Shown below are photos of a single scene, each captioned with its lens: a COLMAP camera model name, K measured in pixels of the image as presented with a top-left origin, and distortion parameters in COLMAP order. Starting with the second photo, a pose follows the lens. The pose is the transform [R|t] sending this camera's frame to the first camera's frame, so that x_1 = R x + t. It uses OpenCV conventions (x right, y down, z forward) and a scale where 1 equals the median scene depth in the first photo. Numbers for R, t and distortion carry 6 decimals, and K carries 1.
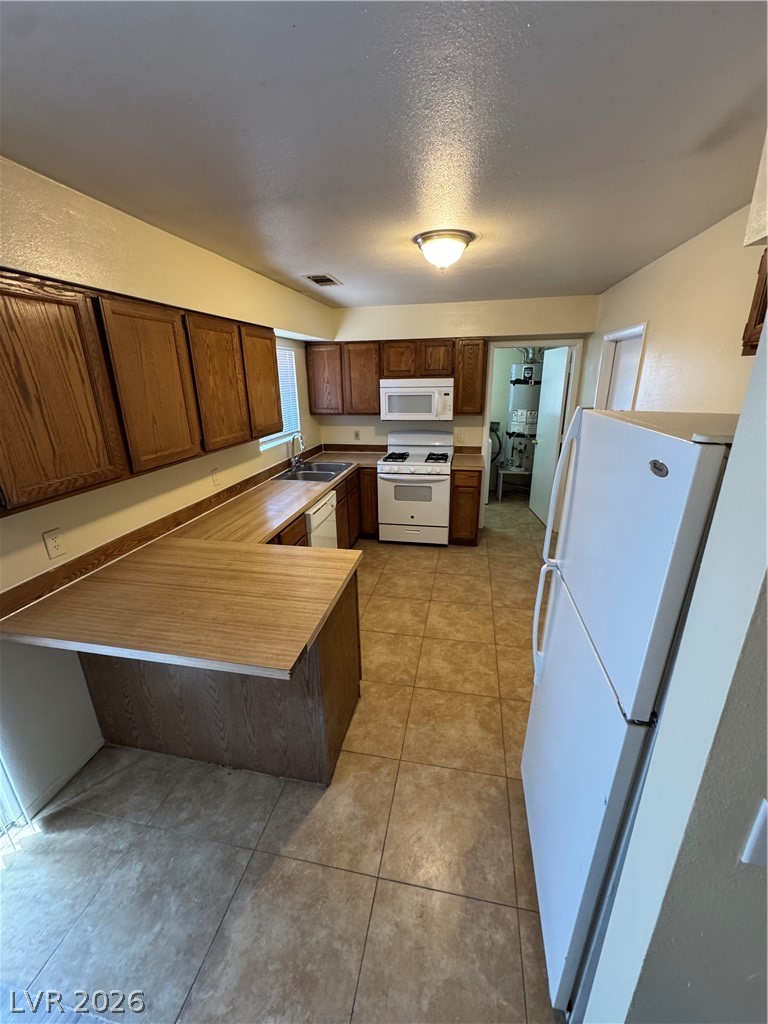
lens RADIAL K [[407.9, 0, 384.9], [0, 407.9, 513.0], [0, 0, 1]] dist [0.008865, -0.000107]
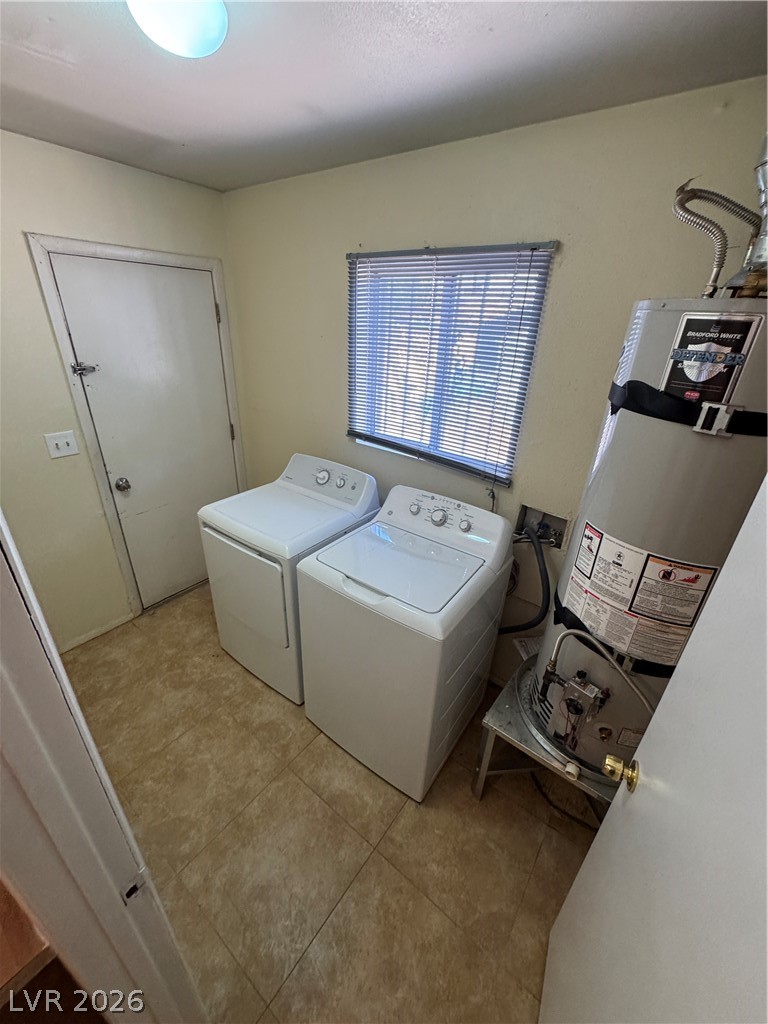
lens RADIAL K [[407.9, 0, 382.8], [0, 407.9, 512.0], [0, 0, 1]] dist [0.008865, -0.000107]
pose [[0.896514, 0.235849, -0.375018, 0.297953], [-0.194431, 0.970097, 0.145290, -0.269354], [0.398071, -0.057340, 0.915561, 0.761374]]
